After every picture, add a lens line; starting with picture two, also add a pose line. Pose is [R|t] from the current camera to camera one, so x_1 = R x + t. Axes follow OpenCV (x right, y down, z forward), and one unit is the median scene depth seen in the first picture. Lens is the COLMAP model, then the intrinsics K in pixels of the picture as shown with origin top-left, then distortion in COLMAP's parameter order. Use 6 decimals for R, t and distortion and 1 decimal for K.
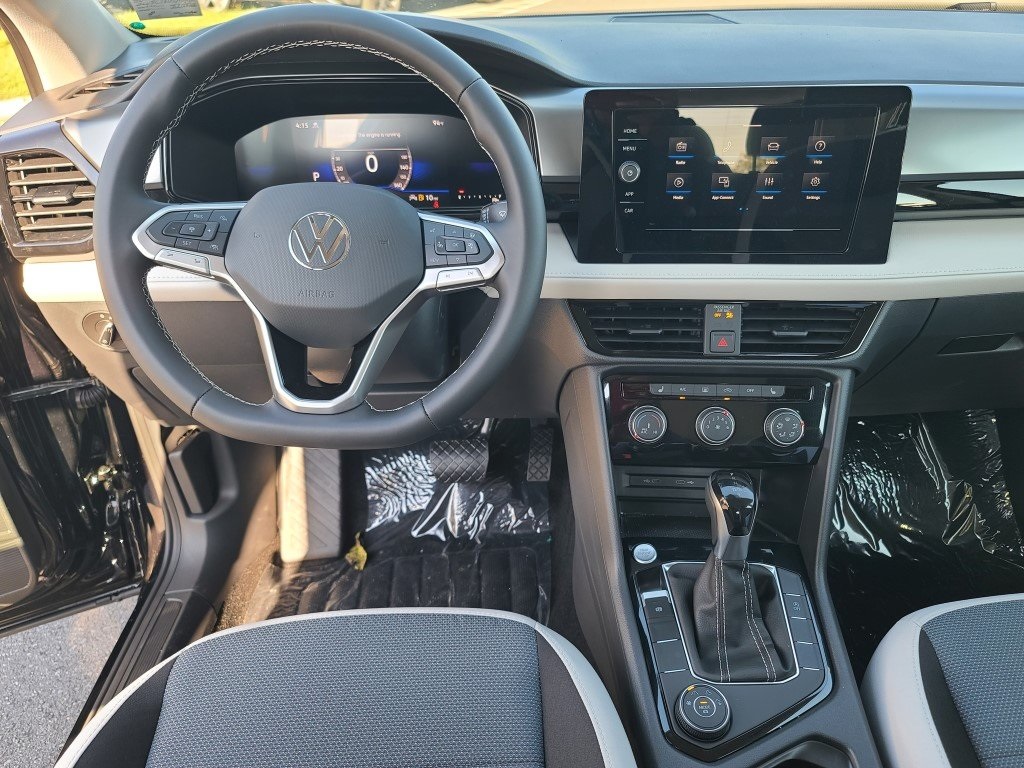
lens RADIAL K [[743.4, 0, 535.3], [0, 743.4, 387.1], [0, 0, 1]] dist [0.052351, -0.069328]
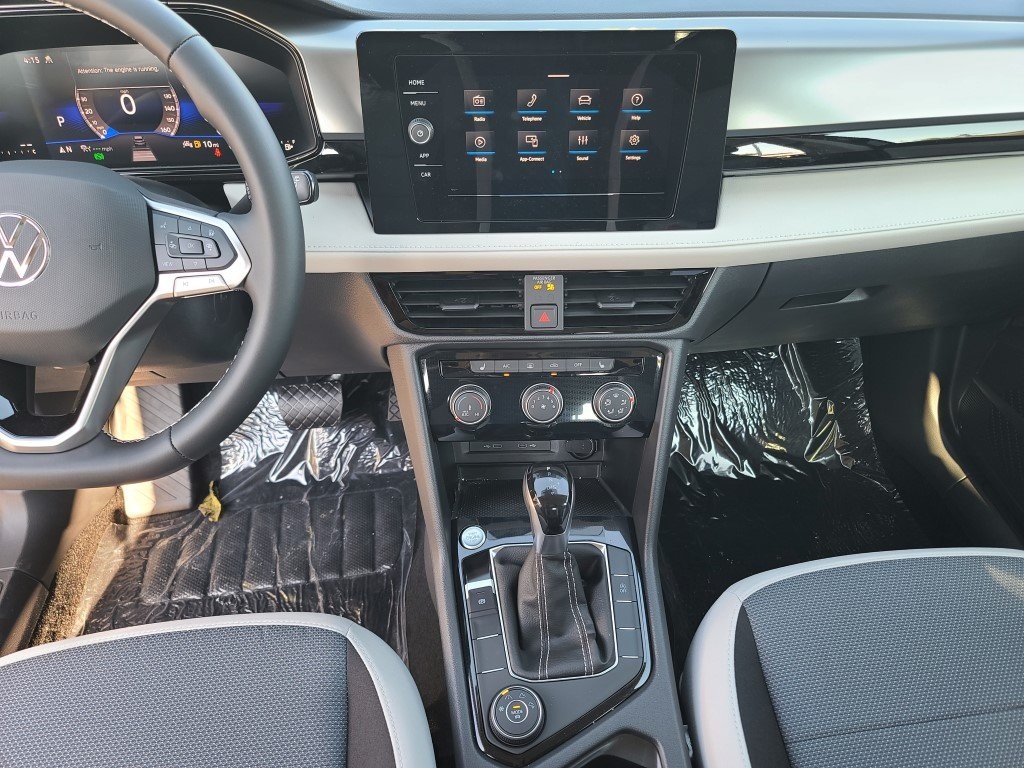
lens RADIAL K [[749.4, 0, 526.1], [0, 749.4, 381.7], [0, 0, 1]] dist [0.058508, -0.055145]
pose [[0.995464, -0.045306, 0.083654, 0.145546], [0.030675, 0.985215, 0.168553, -0.133898], [-0.090054, -0.165223, 0.982136, 0.088124]]
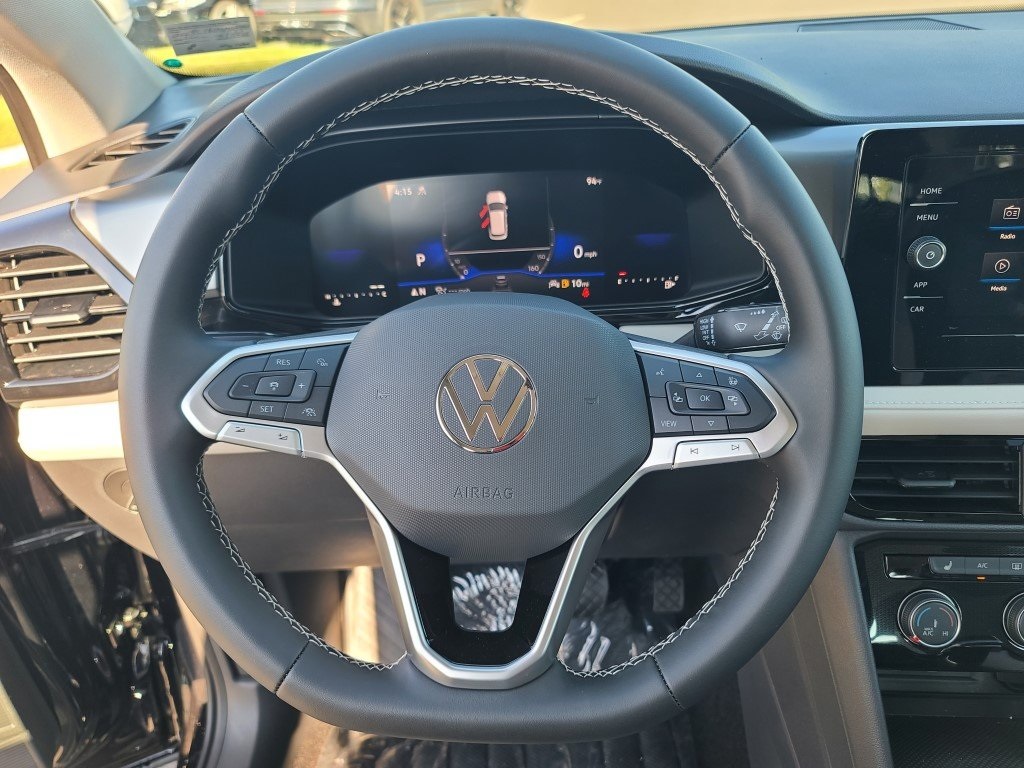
lens RADIAL K [[769.0, 0, 530.8], [0, 769.0, 386.5], [0, 0, 1]] dist [0.046460, -0.069744]
pose [[0.998865, -0.023746, -0.041278, -0.172411], [0.022173, 0.999026, -0.038143, -0.139982], [0.042144, 0.037184, 0.998419, 0.291217]]
